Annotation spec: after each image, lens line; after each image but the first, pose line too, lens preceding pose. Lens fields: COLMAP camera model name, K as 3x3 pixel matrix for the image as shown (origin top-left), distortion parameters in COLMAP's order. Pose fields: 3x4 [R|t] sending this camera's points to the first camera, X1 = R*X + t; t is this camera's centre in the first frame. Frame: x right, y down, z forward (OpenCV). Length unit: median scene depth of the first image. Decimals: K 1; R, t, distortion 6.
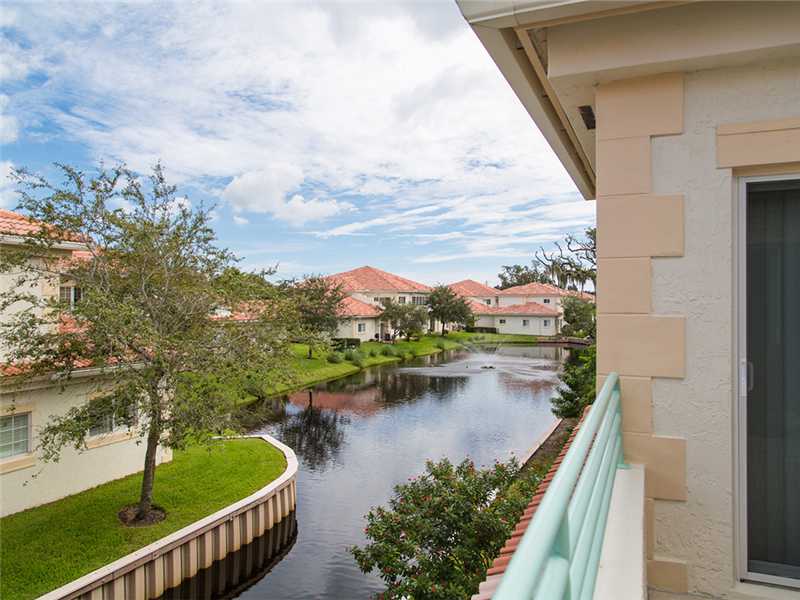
lens RADIAL K [[578.2, 0, 396.8], [0, 578.2, 296.1], [0, 0, 1]] dist [-0.005778, 0.003363]
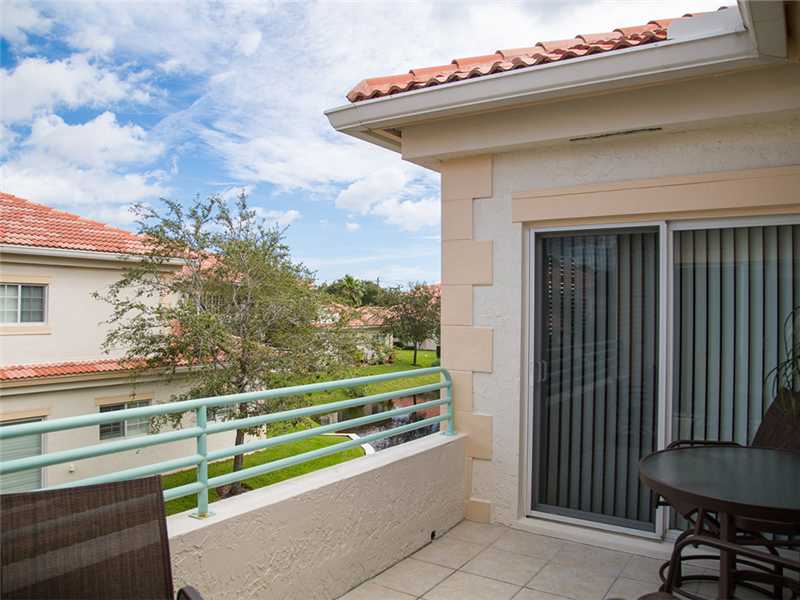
lens RADIAL K [[634.7, 0, 400.0], [0, 634.7, 300.0], [0, 0, 1]] dist [-0.056619, 0.001122]
pose [[0.971564, 0.004291, -0.236740, 0.203913], [-0.004878, 0.999986, -0.001893, -0.009169], [0.236728, 0.002994, 0.971571, -0.172647]]
